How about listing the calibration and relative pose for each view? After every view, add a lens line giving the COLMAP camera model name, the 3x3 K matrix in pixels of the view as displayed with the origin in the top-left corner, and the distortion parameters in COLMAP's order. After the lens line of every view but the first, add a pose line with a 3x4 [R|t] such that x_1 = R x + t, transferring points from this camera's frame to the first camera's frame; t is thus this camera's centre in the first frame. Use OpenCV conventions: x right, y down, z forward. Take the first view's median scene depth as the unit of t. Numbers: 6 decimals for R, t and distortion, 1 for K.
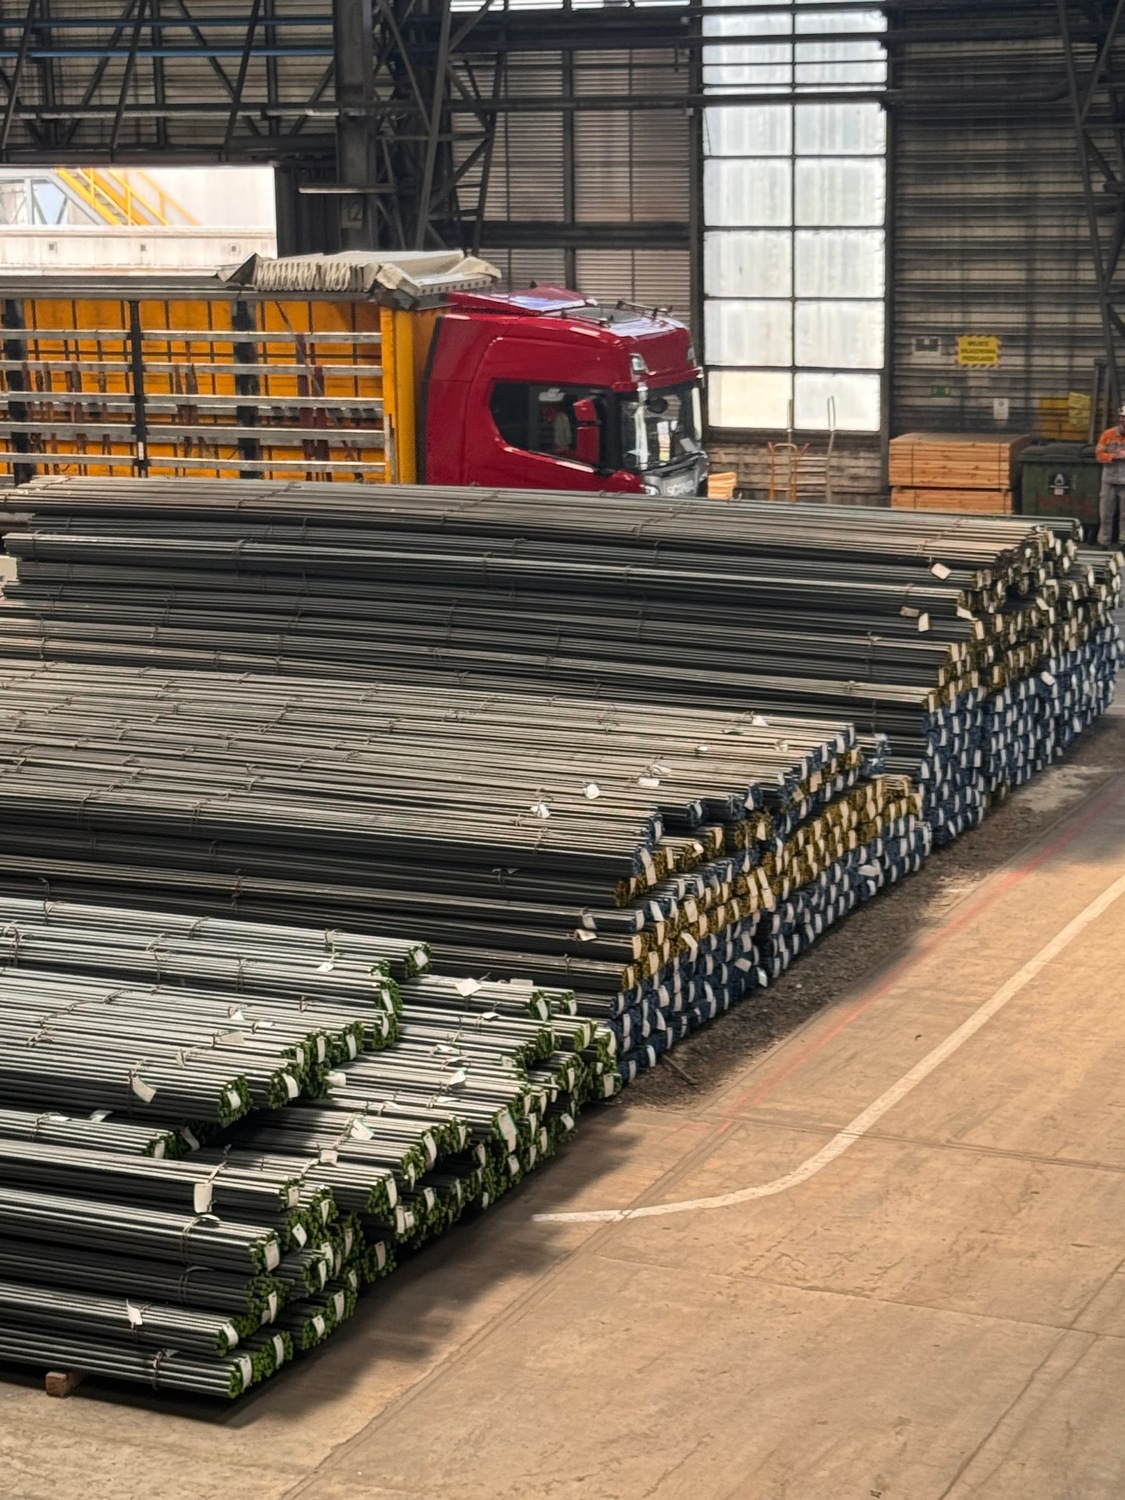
lens RADIAL K [[3289.9, 0, 562.5], [0, 3289.9, 750.0], [0, 0, 1]] dist [0.111530, 0.636665]
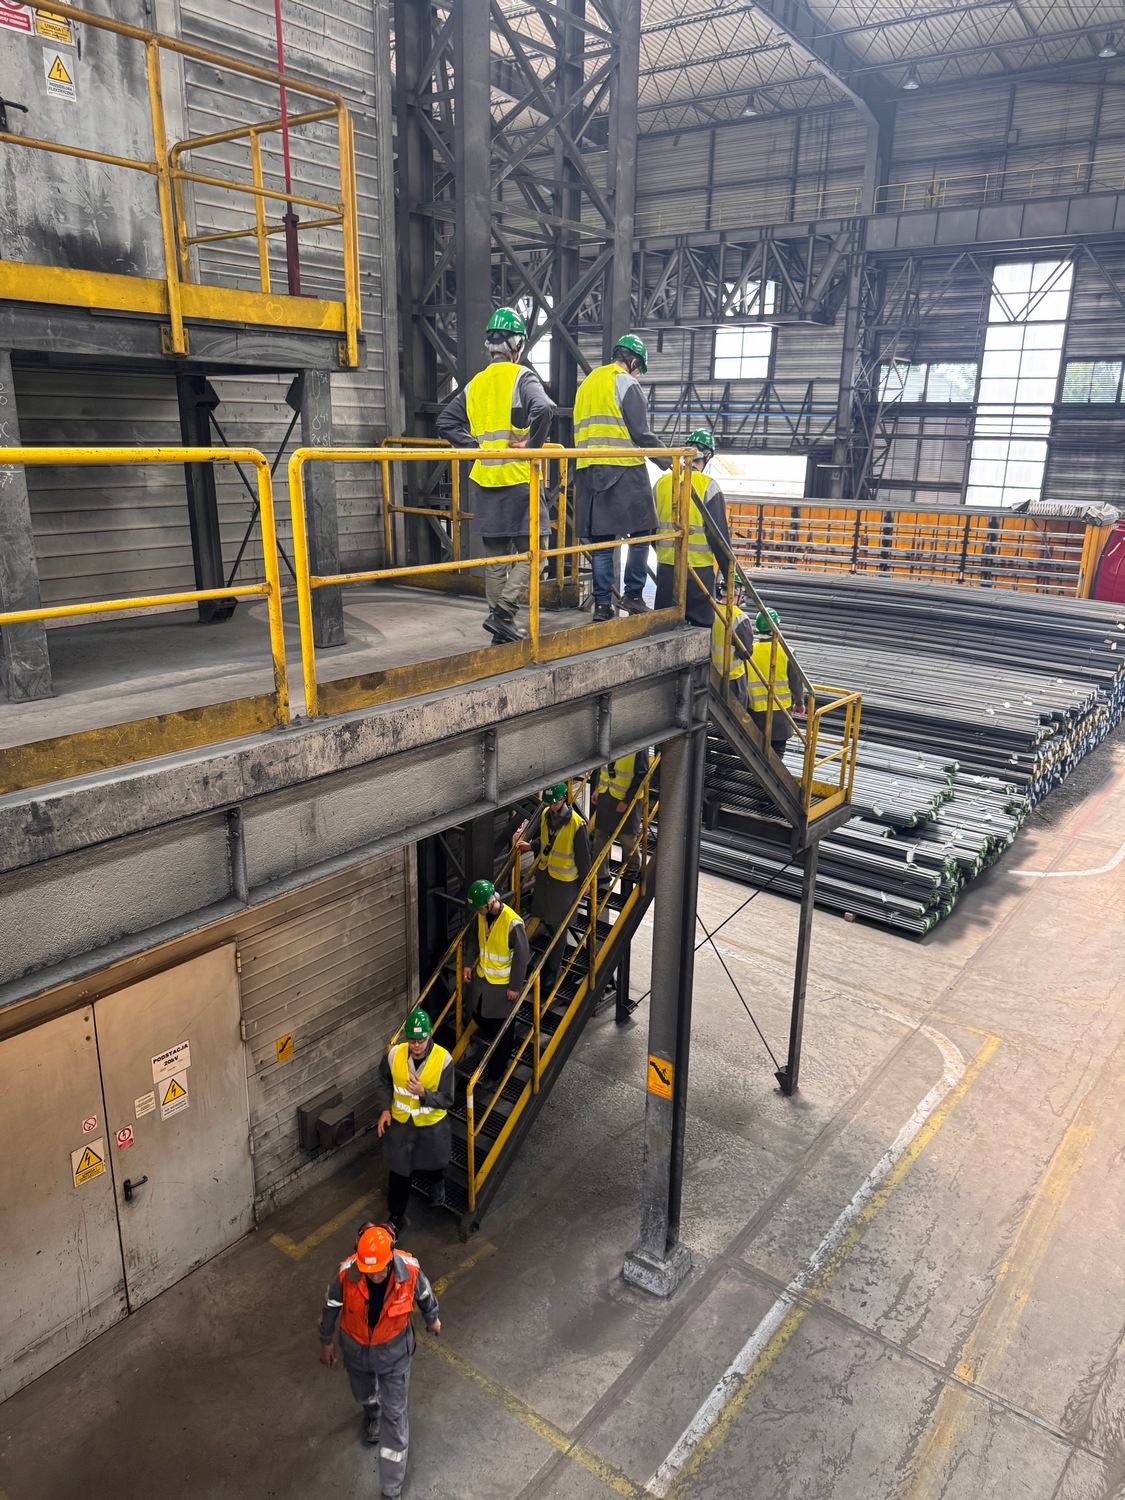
lens RADIAL K [[1065.1, 0, 562.5], [0, 1065.1, 750.0], [0, 0, 1]] dist [0.117164, -0.191965]
pose [[0.975467, 0.099740, -0.196256, -0.177046], [-0.080539, 0.991362, 0.103513, -0.013675], [0.204885, -0.085167, 0.975074, 0.083202]]
